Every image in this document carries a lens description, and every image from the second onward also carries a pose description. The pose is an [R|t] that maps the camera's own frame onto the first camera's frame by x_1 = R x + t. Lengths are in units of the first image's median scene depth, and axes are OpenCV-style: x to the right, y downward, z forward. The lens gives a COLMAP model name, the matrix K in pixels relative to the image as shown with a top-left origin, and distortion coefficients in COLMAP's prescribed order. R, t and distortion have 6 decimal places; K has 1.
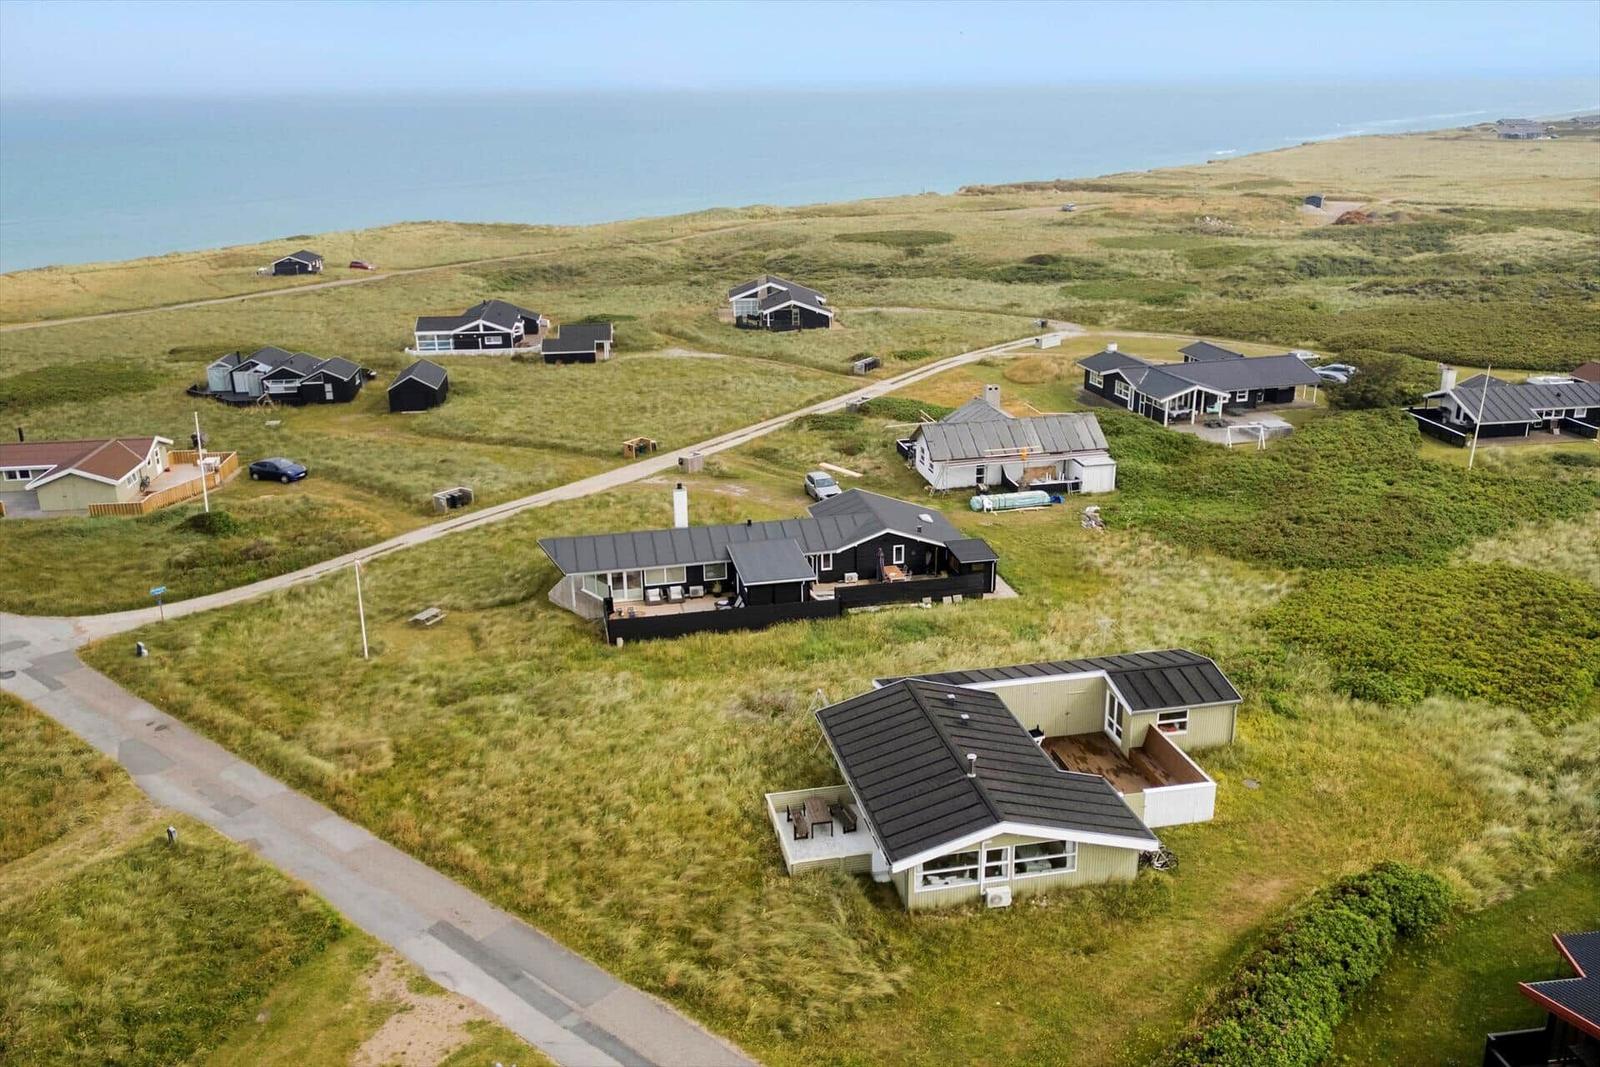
lens RADIAL K [[1352.1, 0, 800.0], [0, 1352.1, 533.5], [0, 0, 1]] dist [0.061331, -0.078198]
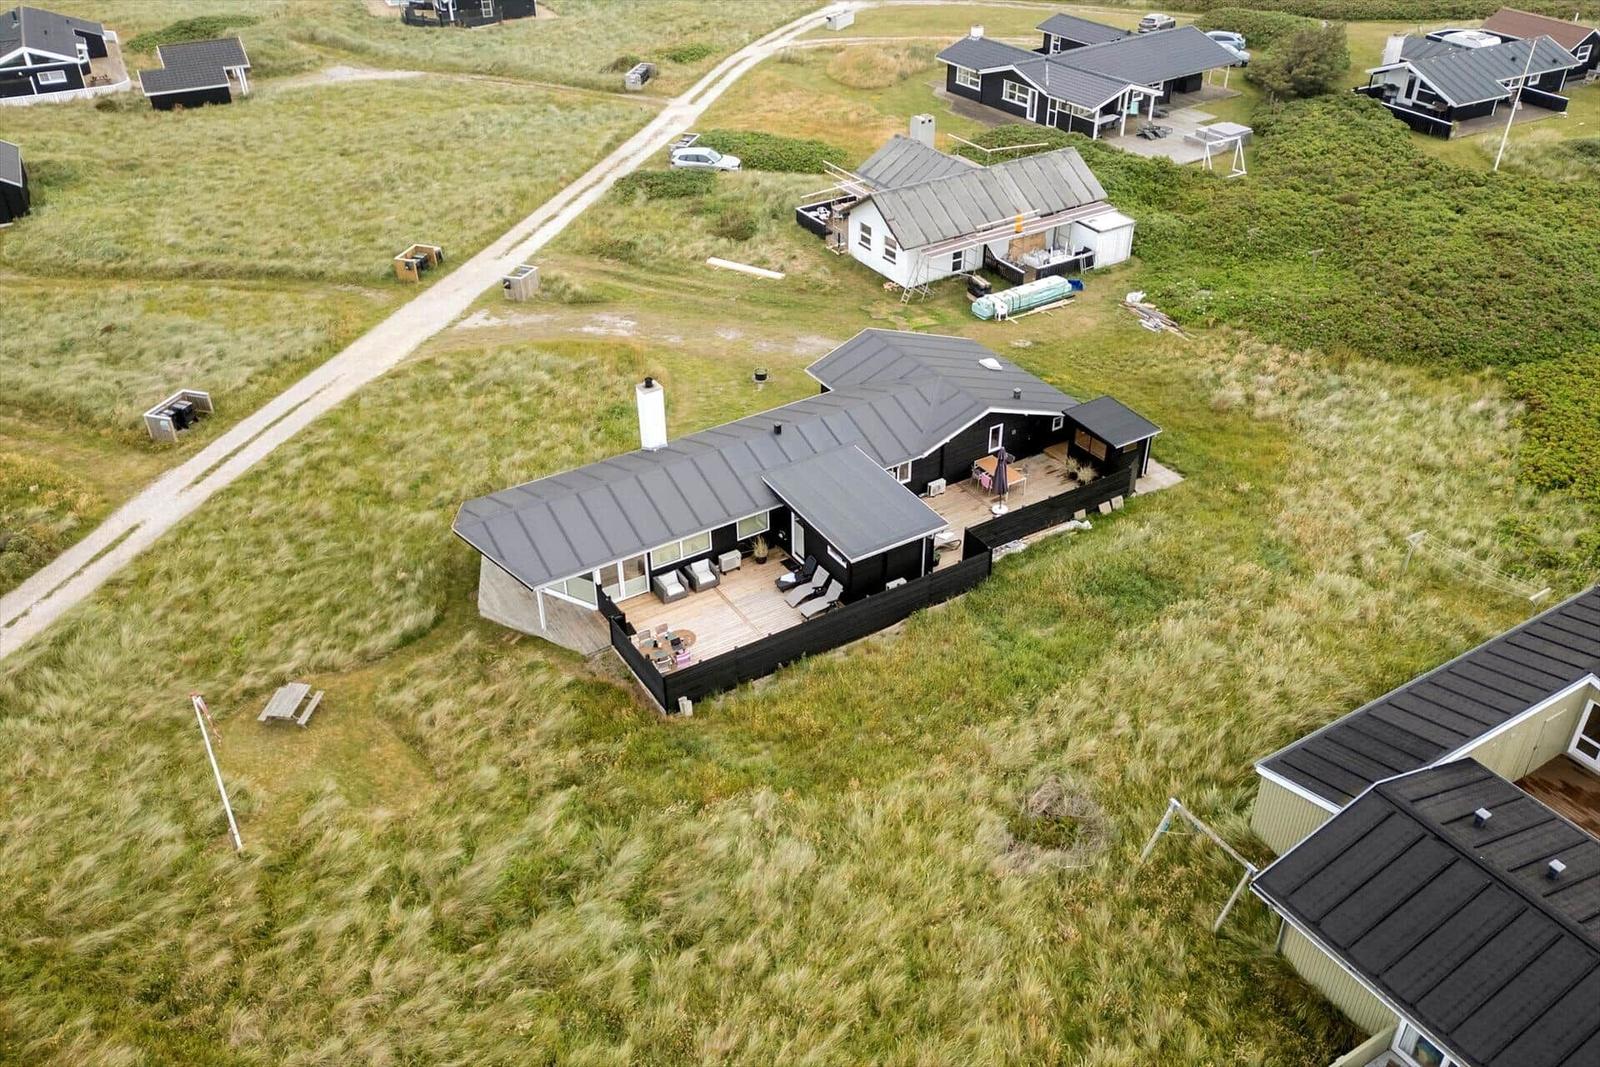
lens RADIAL K [[1352.1, 0, 800.0], [0, 1352.1, 533.5], [0, 0, 1]] dist [0.061331, -0.078198]
pose [[0.940252, -0.183439, 0.286840, -0.159383], [0.106226, 0.958451, 0.264743, -0.092926], [-0.323486, -0.218455, 0.920671, 0.306612]]
